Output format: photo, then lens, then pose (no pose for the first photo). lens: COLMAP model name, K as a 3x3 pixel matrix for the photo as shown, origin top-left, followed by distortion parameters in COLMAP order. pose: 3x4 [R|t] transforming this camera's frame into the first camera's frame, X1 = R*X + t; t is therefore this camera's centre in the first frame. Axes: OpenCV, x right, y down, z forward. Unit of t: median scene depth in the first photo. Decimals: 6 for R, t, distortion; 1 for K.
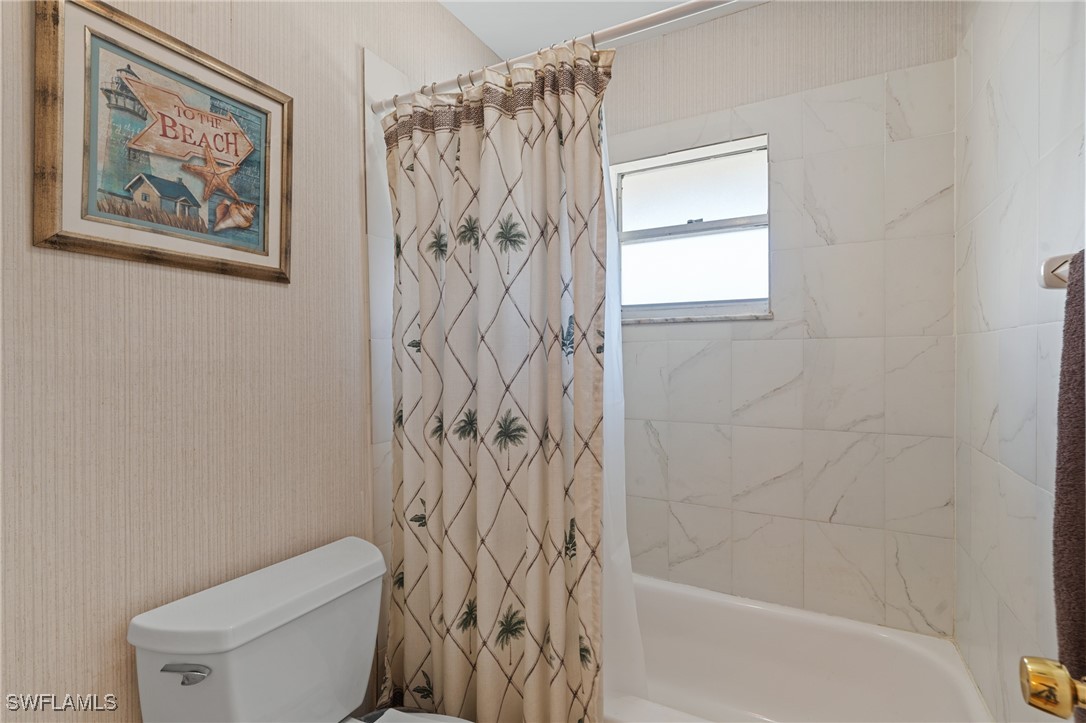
lens RADIAL K [[493.2, 0, 545.7], [0, 493.2, 362.3], [0, 0, 1]] dist [-0.009800, 0.004647]
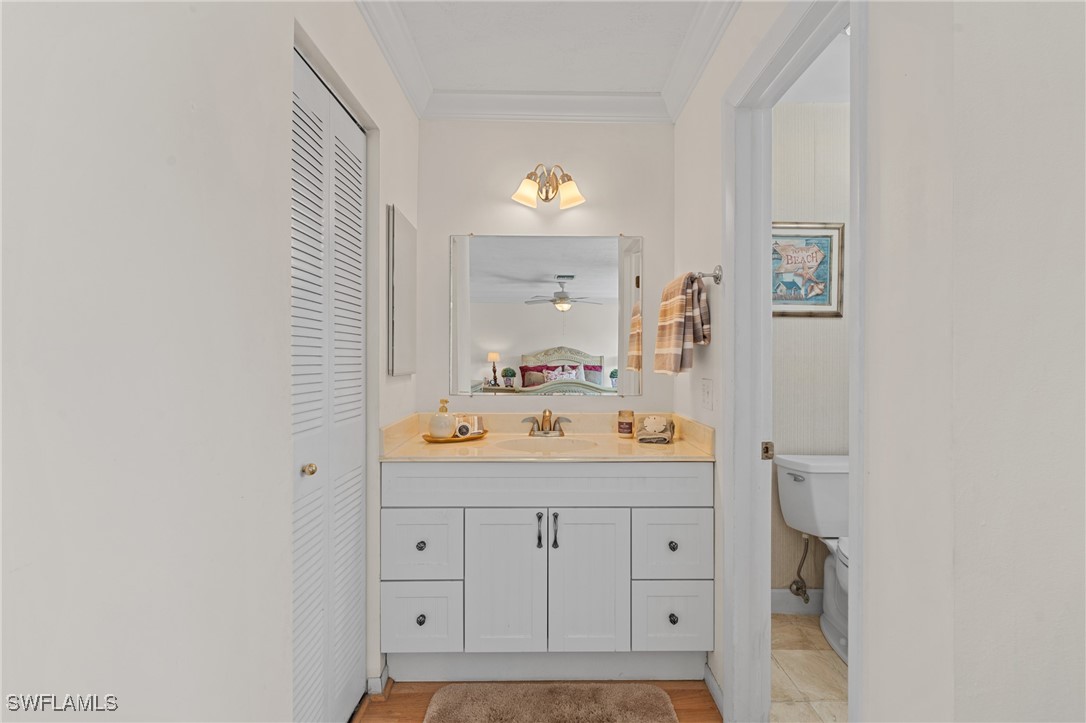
lens RADIAL K [[493.2, 0, 547.3], [0, 493.2, 356.3], [0, 0, 1]] dist [-0.009800, 0.004647]
pose [[0.485338, 0.003107, -0.874321, 0.677726], [-0.009634, 0.999952, -0.001795, 0.009830], [0.874274, 0.009294, 0.485344, -1.065051]]
